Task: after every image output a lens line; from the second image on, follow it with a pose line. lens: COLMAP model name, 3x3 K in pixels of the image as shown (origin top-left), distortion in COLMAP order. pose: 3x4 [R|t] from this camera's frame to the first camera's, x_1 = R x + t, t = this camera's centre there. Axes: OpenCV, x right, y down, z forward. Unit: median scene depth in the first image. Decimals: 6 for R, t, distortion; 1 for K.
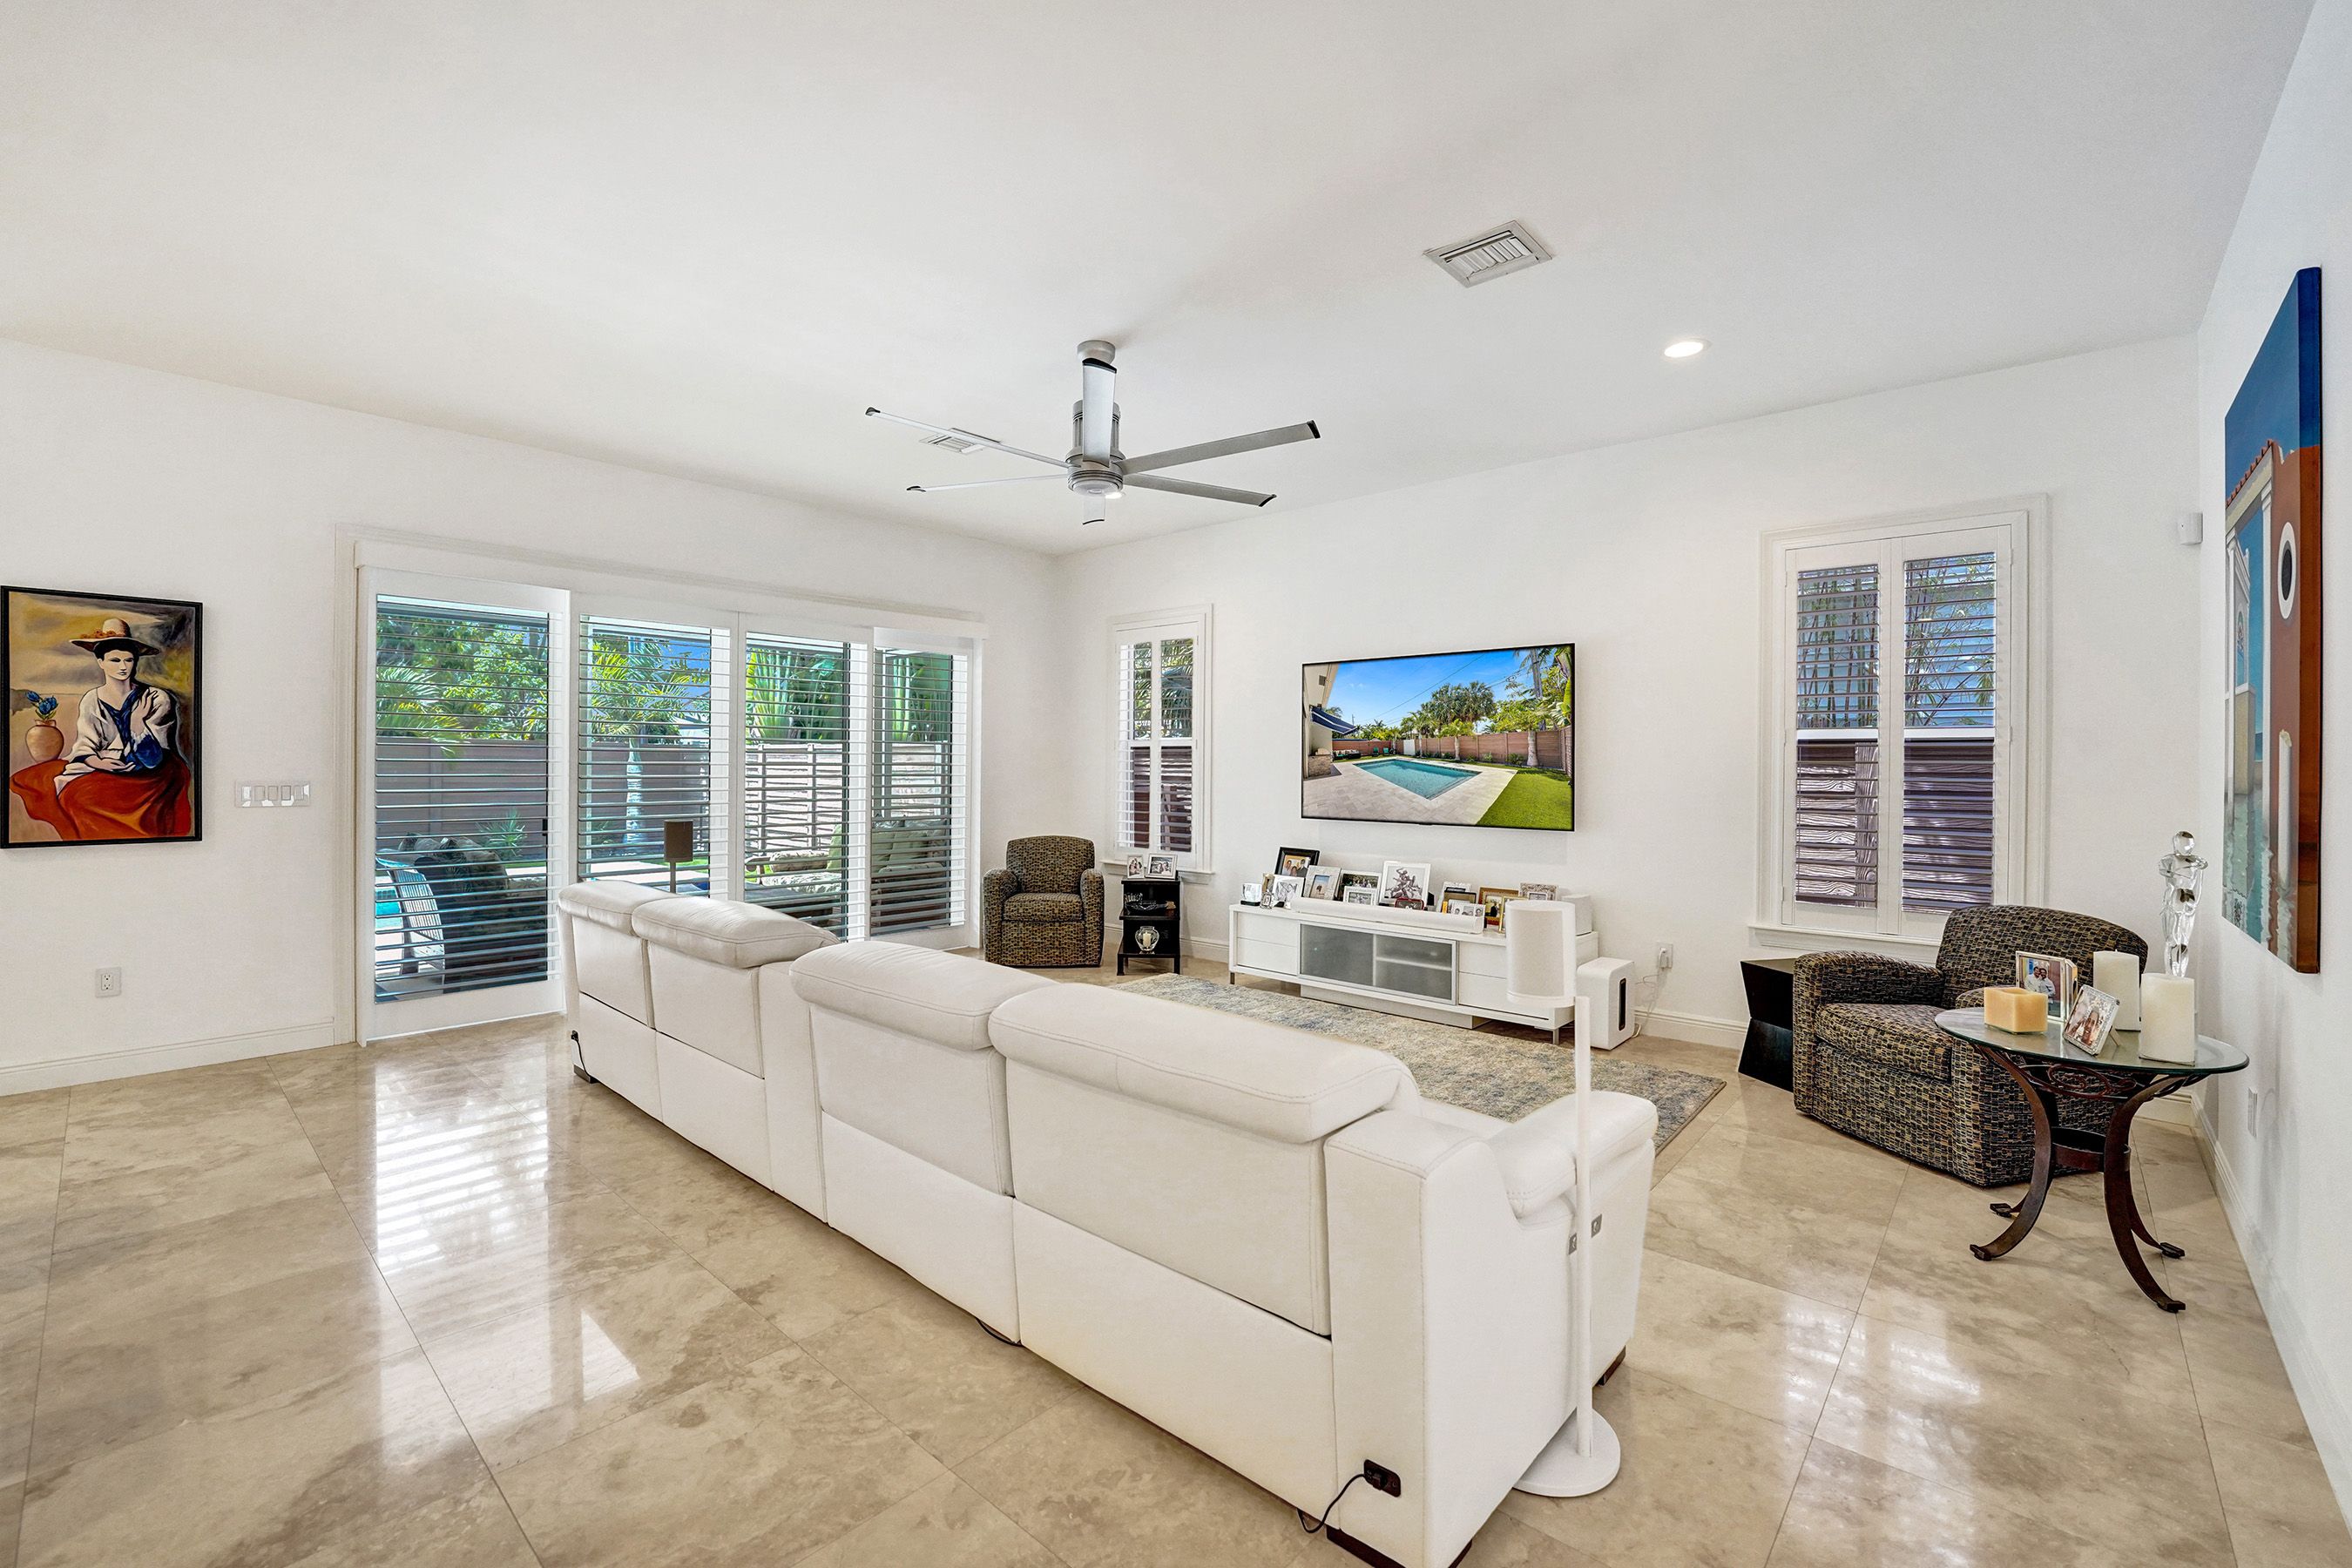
lens RADIAL K [[962.0, 0, 1175.8], [0, 962.0, 772.2], [0, 0, 1]] dist [-0.030519, 0.005105]
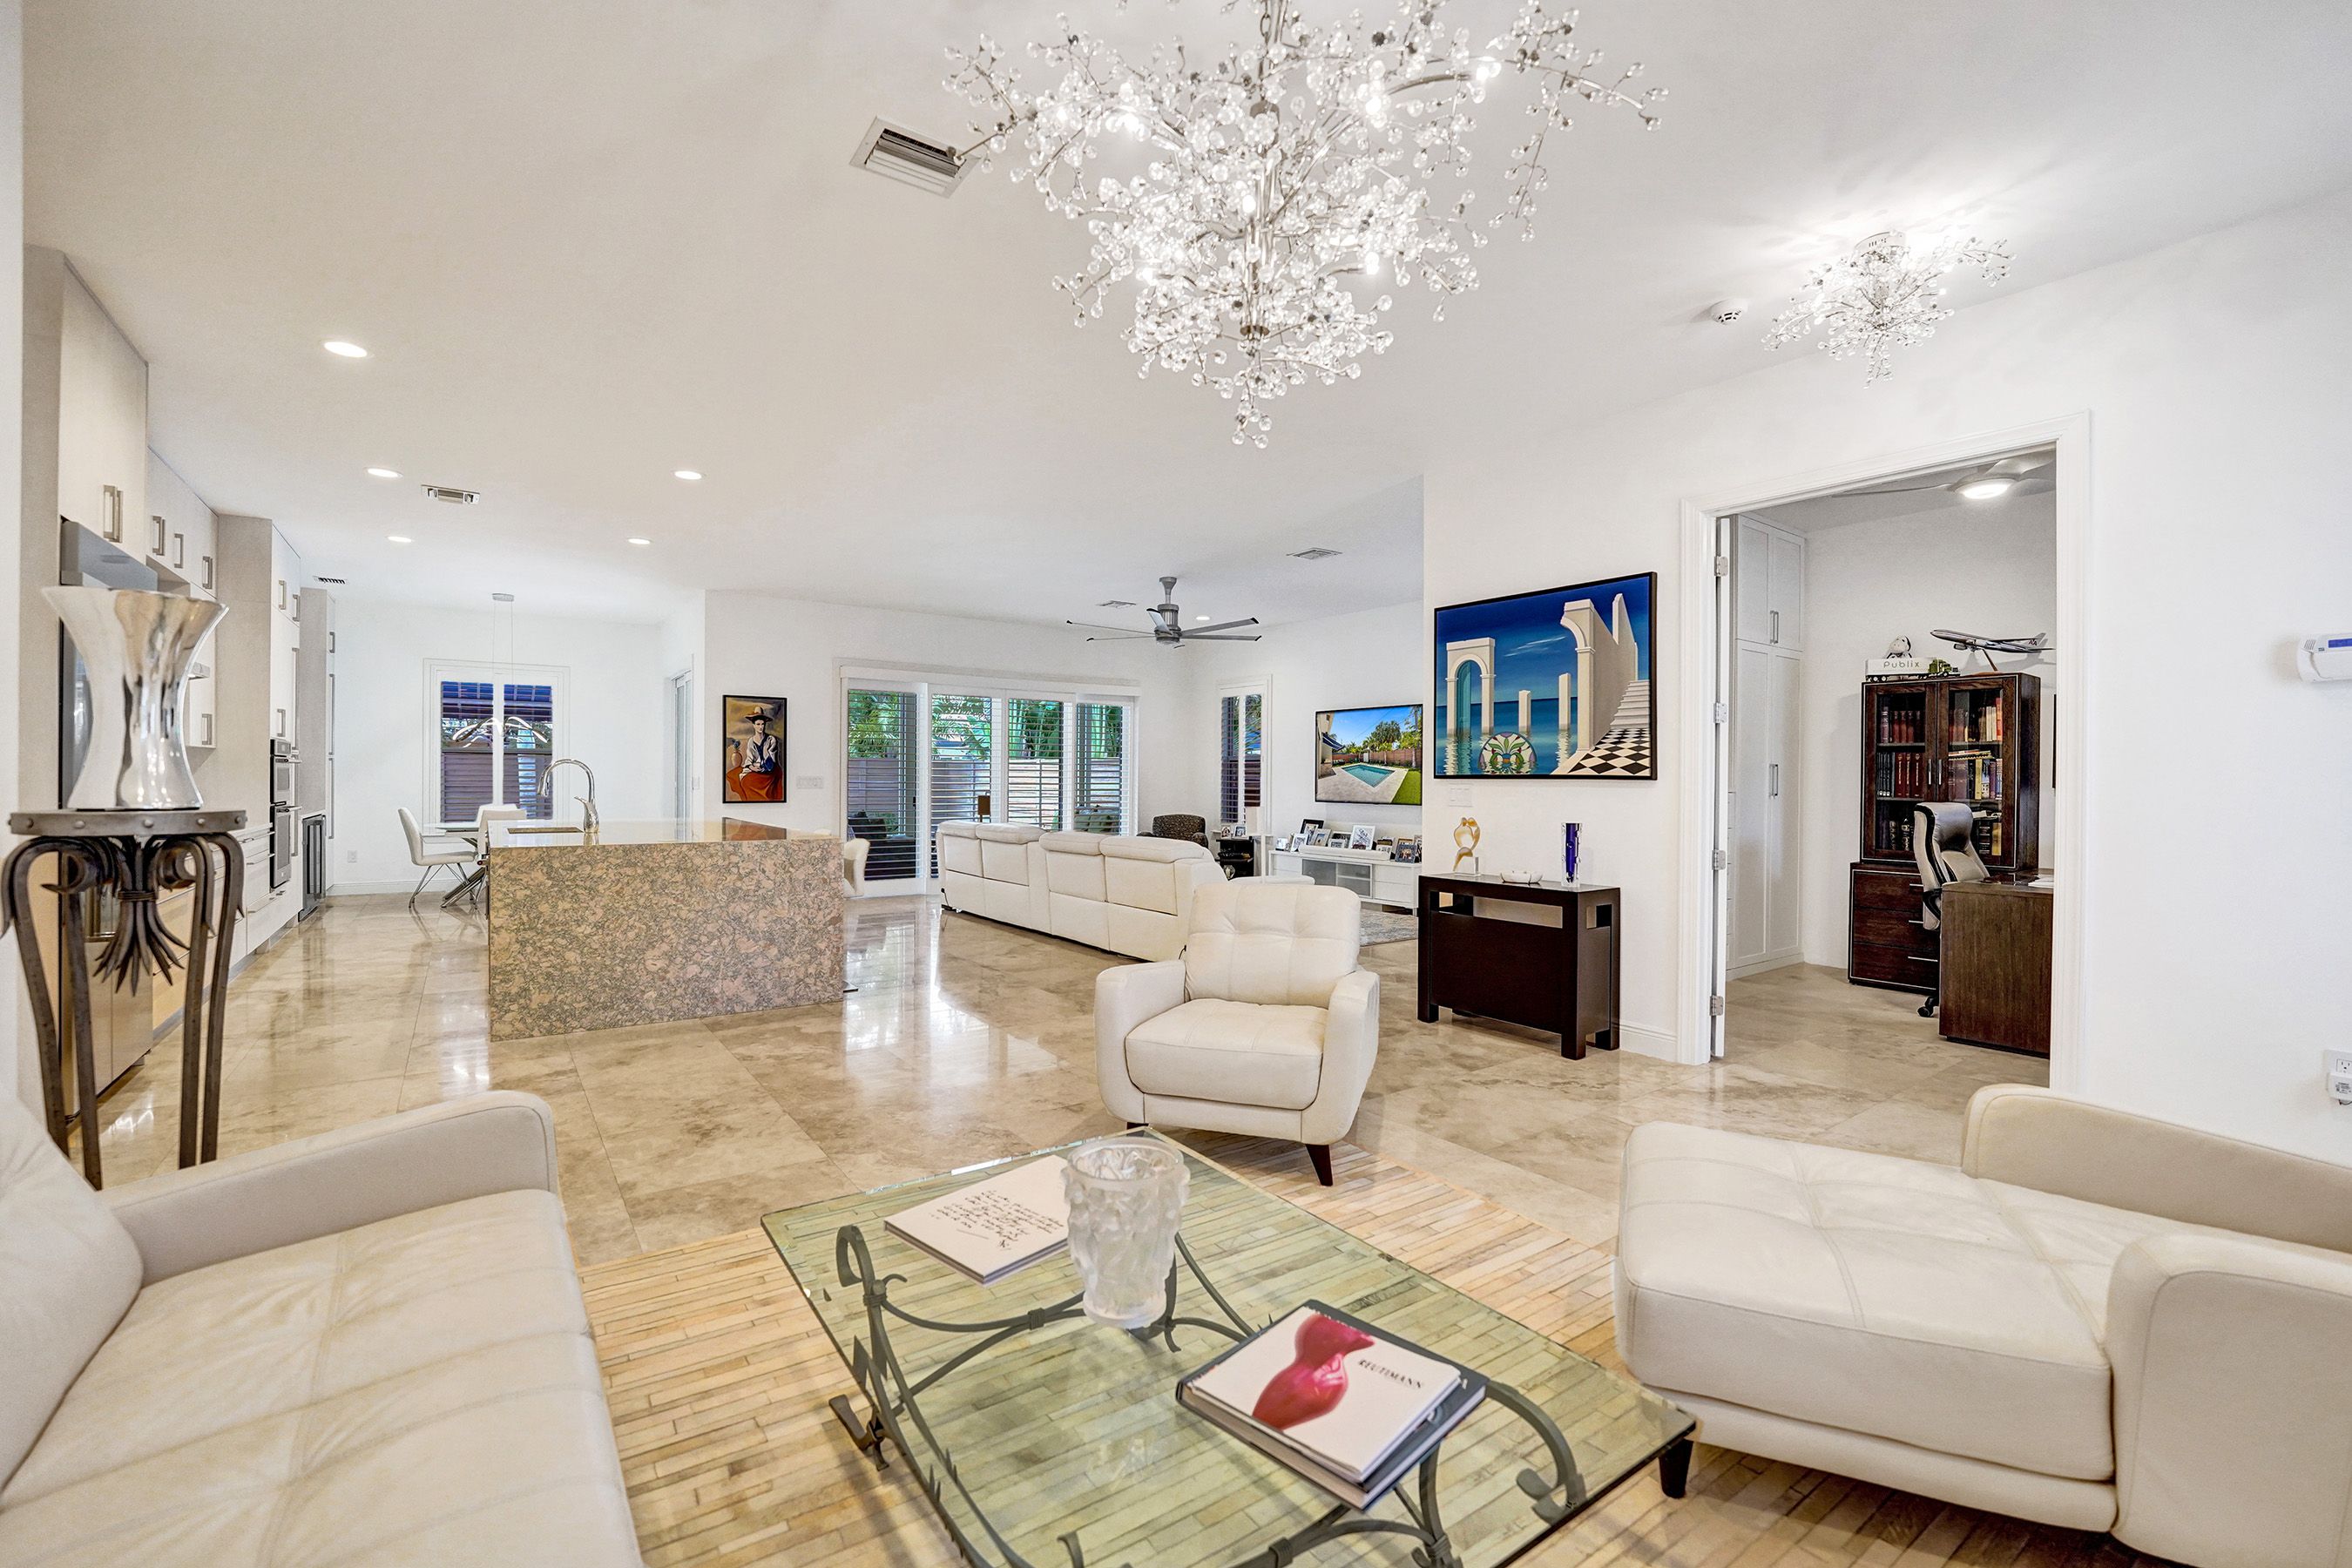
lens RADIAL K [[982.2, 0, 1179.3], [0, 982.2, 778.4], [0, 0, 1]] dist [-0.023040, 0.000451]
pose [[0.977025, -0.000204, -0.213125, 0.314065], [-0.001537, 0.999967, -0.008002, 0.025341], [0.213120, 0.008145, 0.976992, -0.888126]]
